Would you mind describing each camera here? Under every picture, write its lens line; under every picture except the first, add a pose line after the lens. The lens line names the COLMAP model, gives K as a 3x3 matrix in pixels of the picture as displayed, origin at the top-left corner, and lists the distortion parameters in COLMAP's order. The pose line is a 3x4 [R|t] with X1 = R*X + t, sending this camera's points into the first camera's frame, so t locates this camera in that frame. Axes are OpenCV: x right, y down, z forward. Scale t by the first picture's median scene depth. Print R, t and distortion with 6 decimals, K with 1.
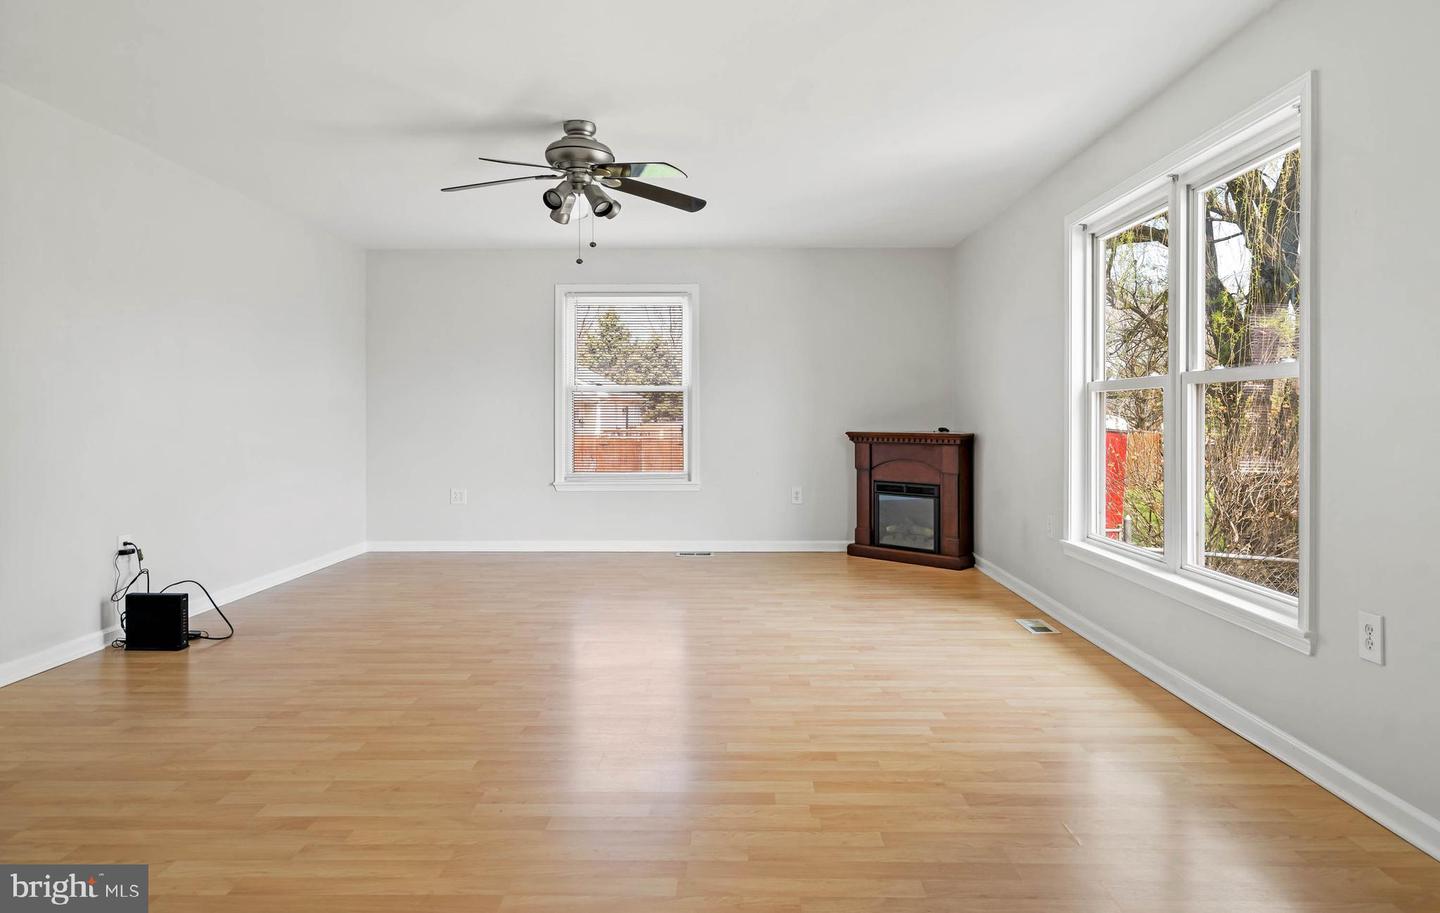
lens RADIAL K [[889.2, 0, 718.8], [0, 889.2, 415.5], [0, 0, 1]] dist [0.009131, 0.000498]
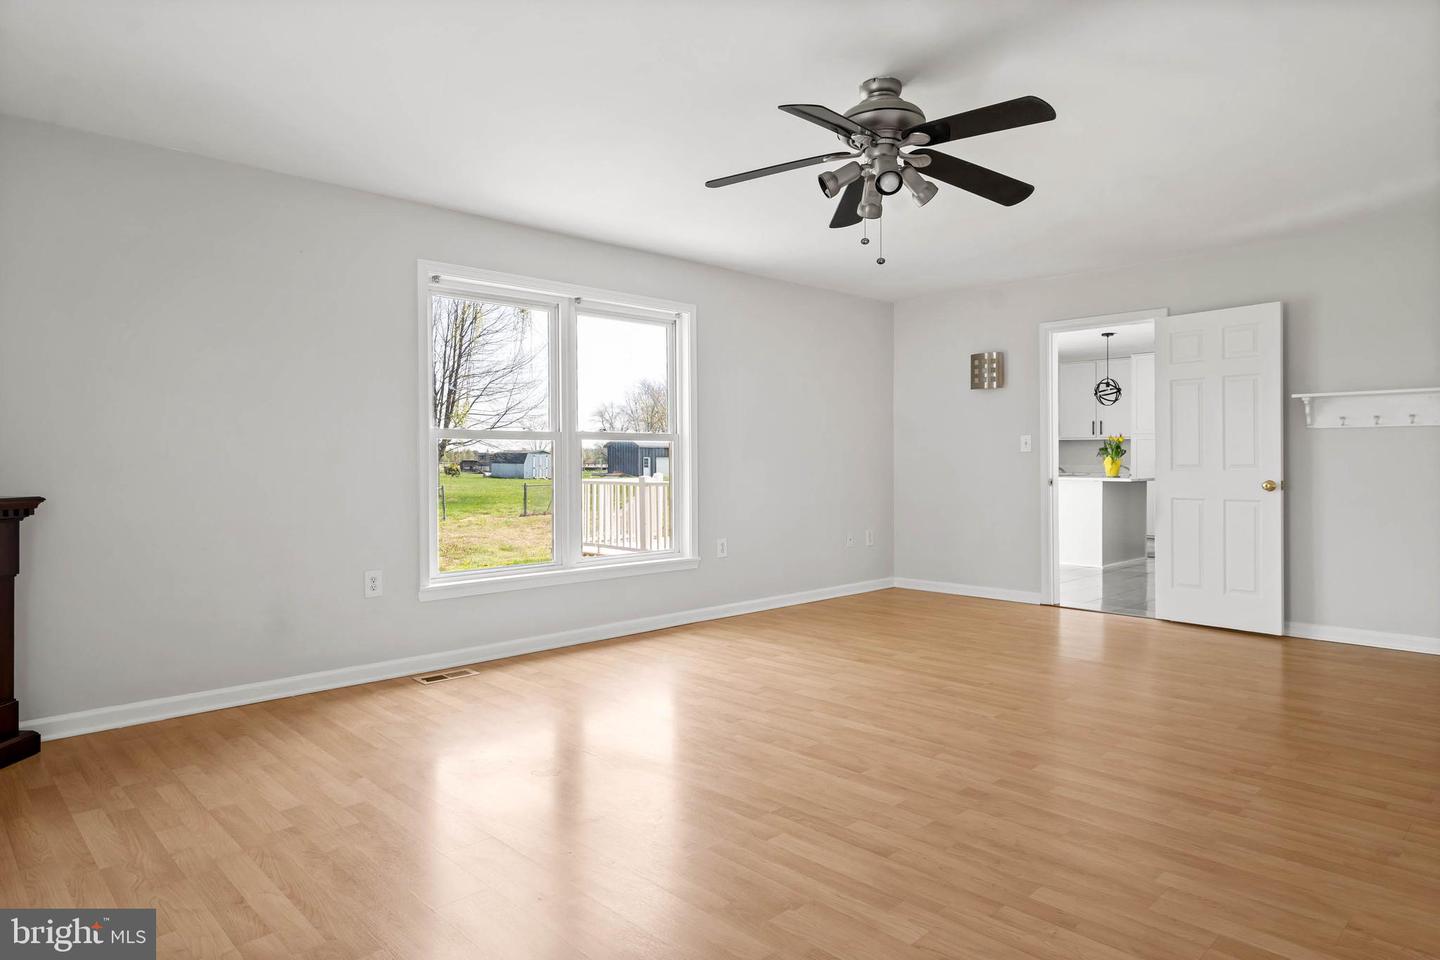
lens RADIAL K [[864.9, 0, 698.9], [0, 864.9, 479.4], [0, 0, 1]] dist [0.003846, 0.000499]
pose [[-0.698744, -0.015524, 0.715204, -0.364672], [0.002761, 0.999699, 0.024396, -0.001932], [-0.715367, 0.019021, -0.698490, 1.024641]]
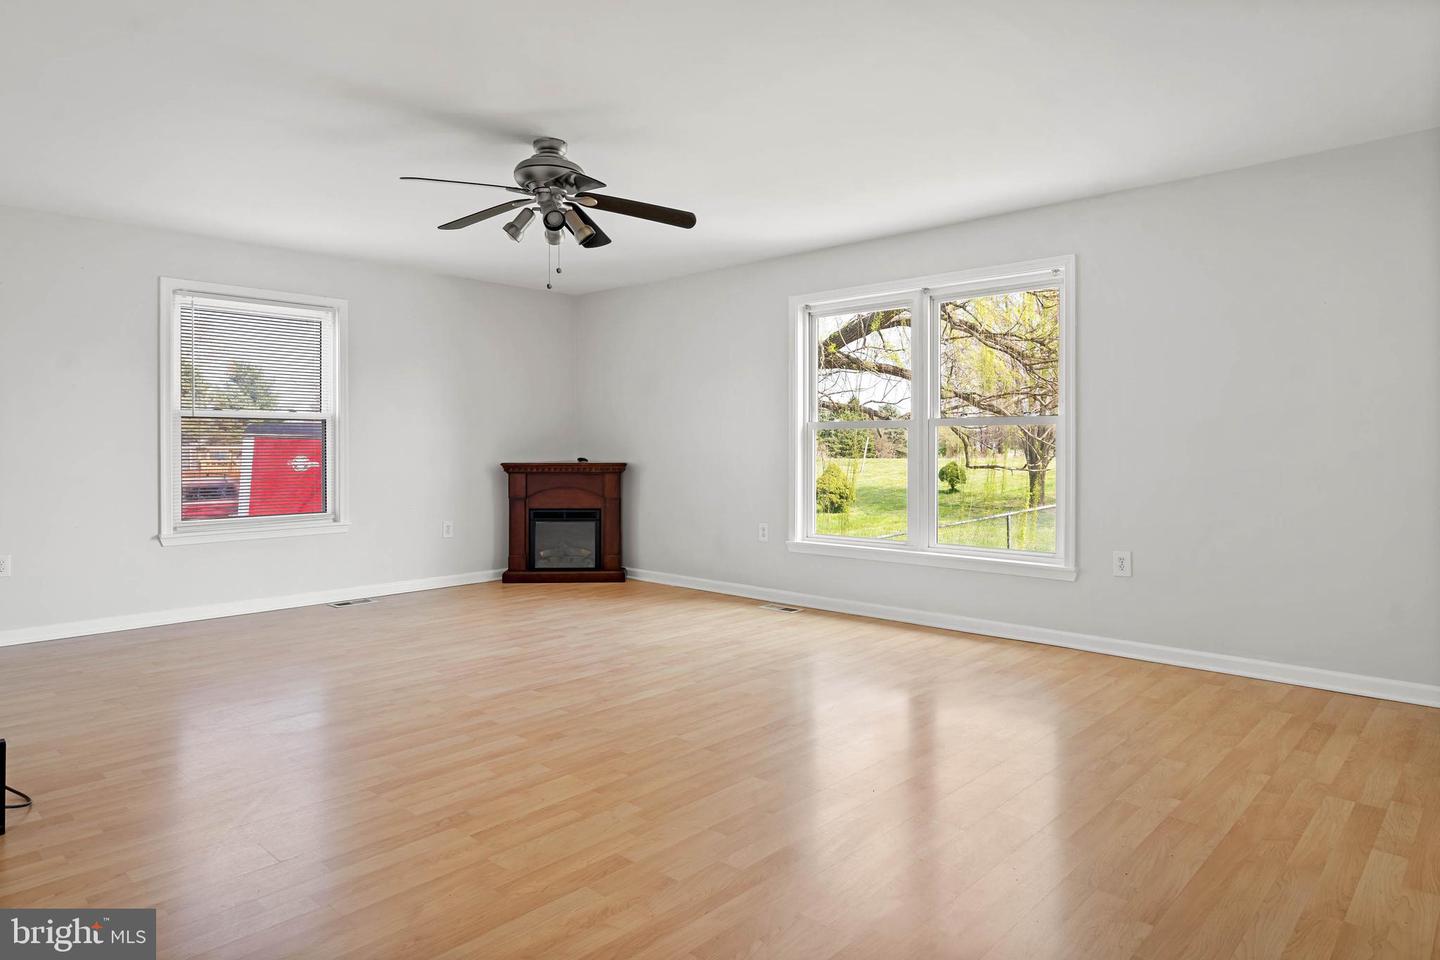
lens RADIAL K [[871.5, 0, 727.5], [0, 871.5, 446.8], [0, 0, 1]] dist [0.005327, 0.000088]
pose [[0.668808, -0.001843, 0.743433, -0.452111], [0.001112, 0.999998, 0.001478, -0.001372], [-0.743434, -0.000162, 0.668809, 0.144178]]
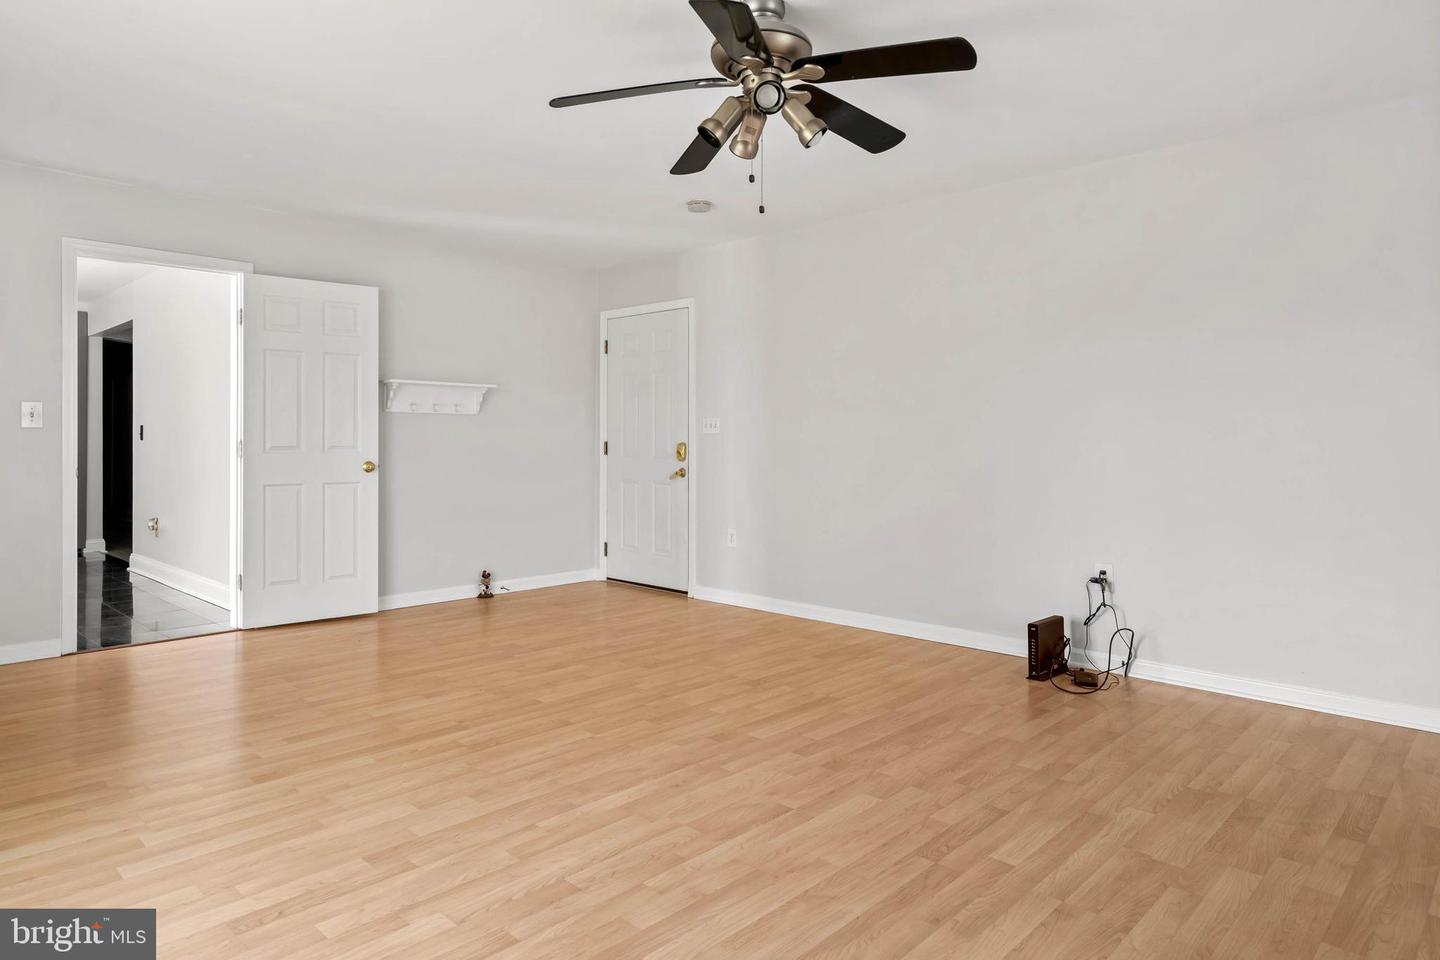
lens RADIAL K [[871.5, 0, 727.5], [0, 871.5, 446.8], [0, 0, 1]] dist [0.005327, 0.000088]
pose [[-0.675683, 0.003885, -0.737182, 0.213453], [-0.002607, 0.999967, 0.007660, -0.000990], [0.737188, 0.007097, -0.675651, 0.887948]]
